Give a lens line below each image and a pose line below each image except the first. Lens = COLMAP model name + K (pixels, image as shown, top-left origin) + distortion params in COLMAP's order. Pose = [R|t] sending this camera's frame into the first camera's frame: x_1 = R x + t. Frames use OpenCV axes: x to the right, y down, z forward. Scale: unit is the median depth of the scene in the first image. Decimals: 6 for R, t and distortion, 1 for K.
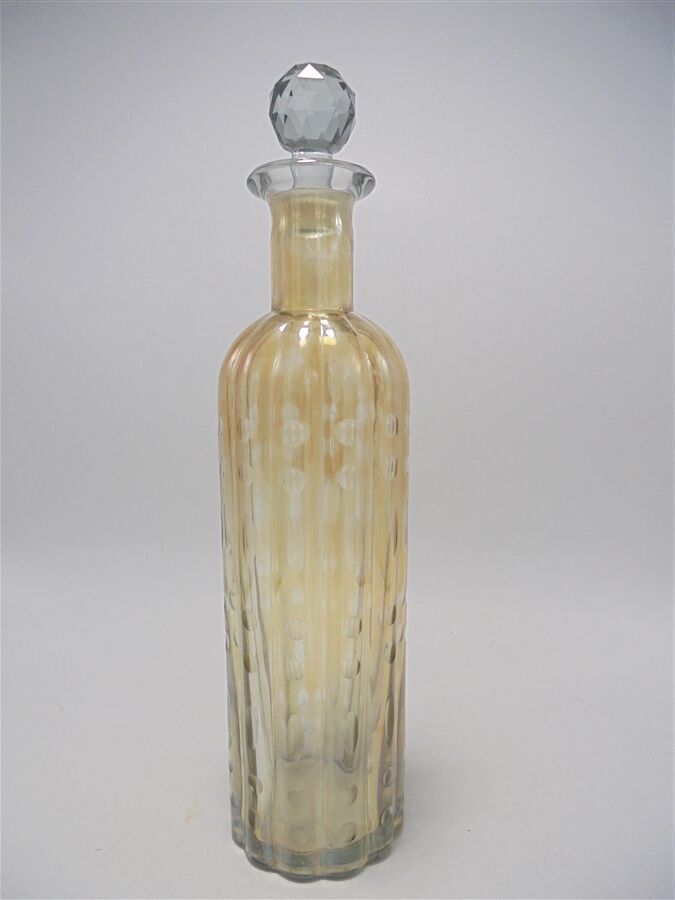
lens RADIAL K [[680.0, 0, 335.6], [0, 680.0, 447.3], [0, 0, 1]] dist [-0.011609, -0.002732]
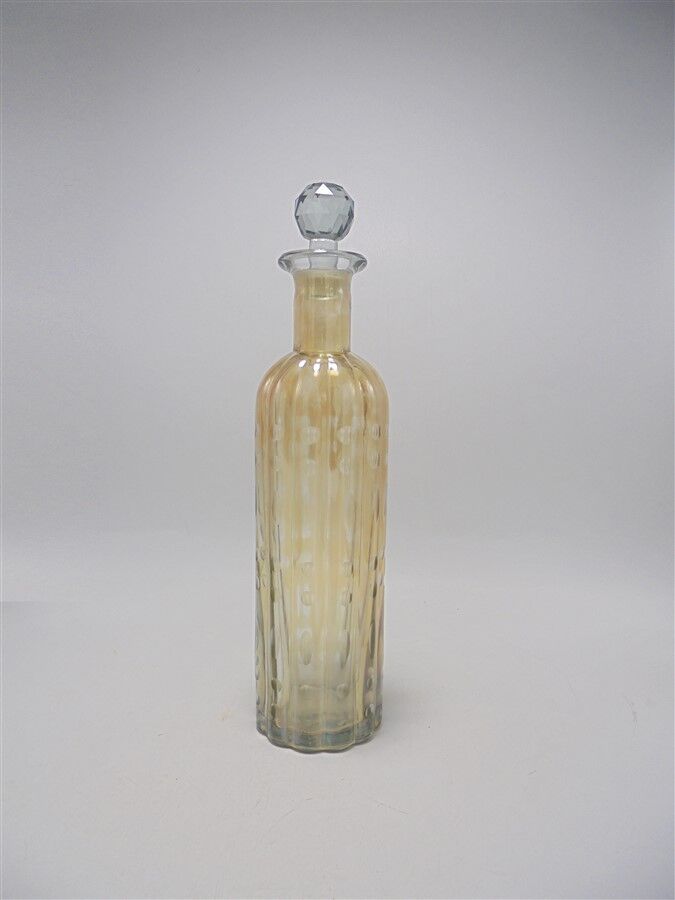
lens RADIAL K [[680.0, 0, 335.2], [0, 680.0, 453.4], [0, 0, 1]] dist [-0.011609, -0.002732]
pose [[0.999855, 0.015485, 0.007031, -0.013236], [-0.015206, 0.999156, -0.038150, 0.068648], [-0.007616, 0.038038, 0.999247, -0.429885]]
